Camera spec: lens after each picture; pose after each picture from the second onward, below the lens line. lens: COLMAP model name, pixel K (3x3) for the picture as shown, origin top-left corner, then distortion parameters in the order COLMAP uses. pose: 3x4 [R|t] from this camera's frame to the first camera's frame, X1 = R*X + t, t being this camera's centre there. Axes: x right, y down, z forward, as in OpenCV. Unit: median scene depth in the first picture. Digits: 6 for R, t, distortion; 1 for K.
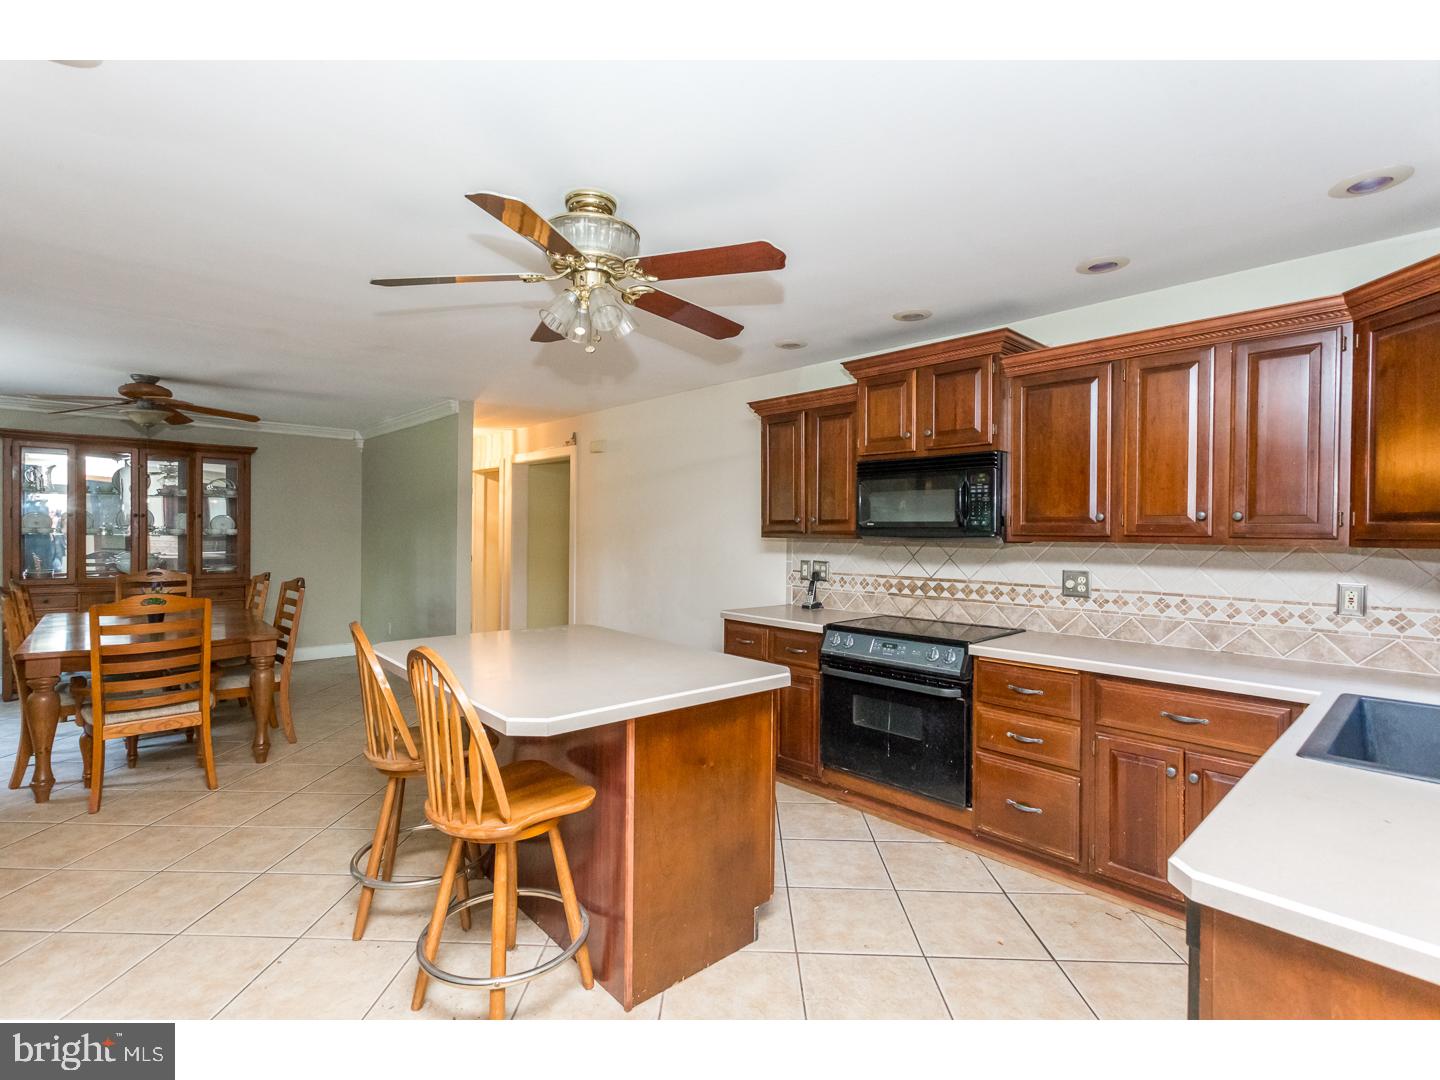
lens RADIAL K [[684.0, 0, 726.8], [0, 684.0, 535.6], [0, 0, 1]] dist [0.001309, 0.000234]
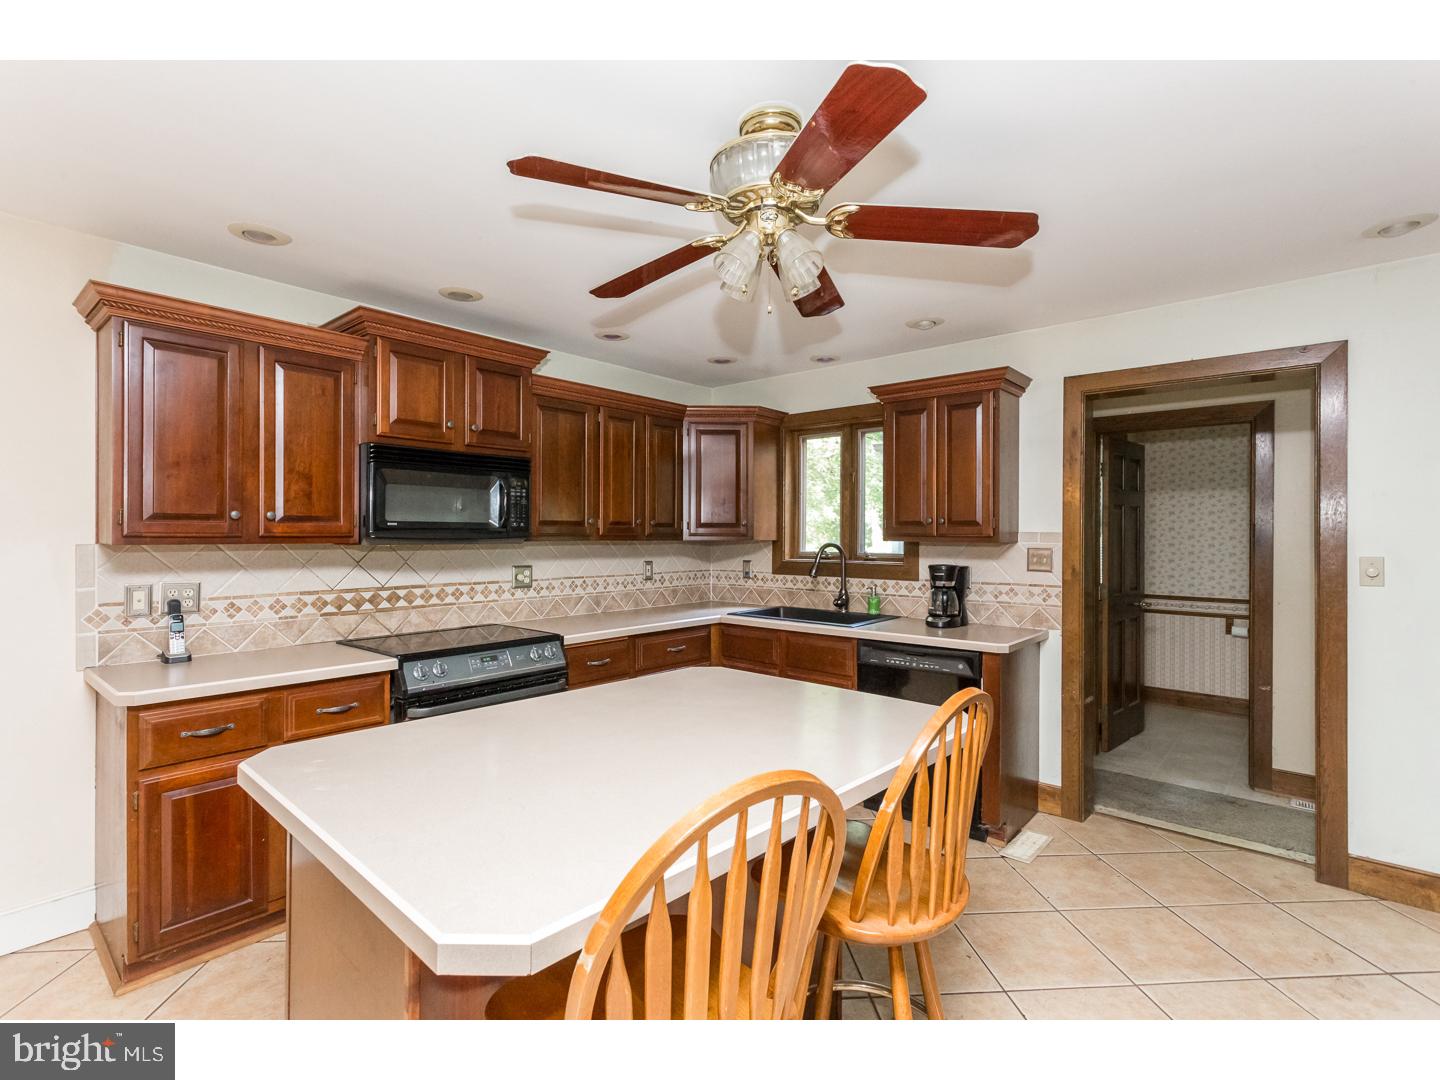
lens RADIAL K [[684.0, 0, 725.5], [0, 684.0, 535.6], [0, 0, 1]] dist [0.001309, 0.000234]
pose [[-0.115171, -0.007443, 0.993318, -0.642571], [0.004542, 0.999958, 0.008020, -0.007484], [-0.993335, 0.005435, -0.115132, 0.726771]]
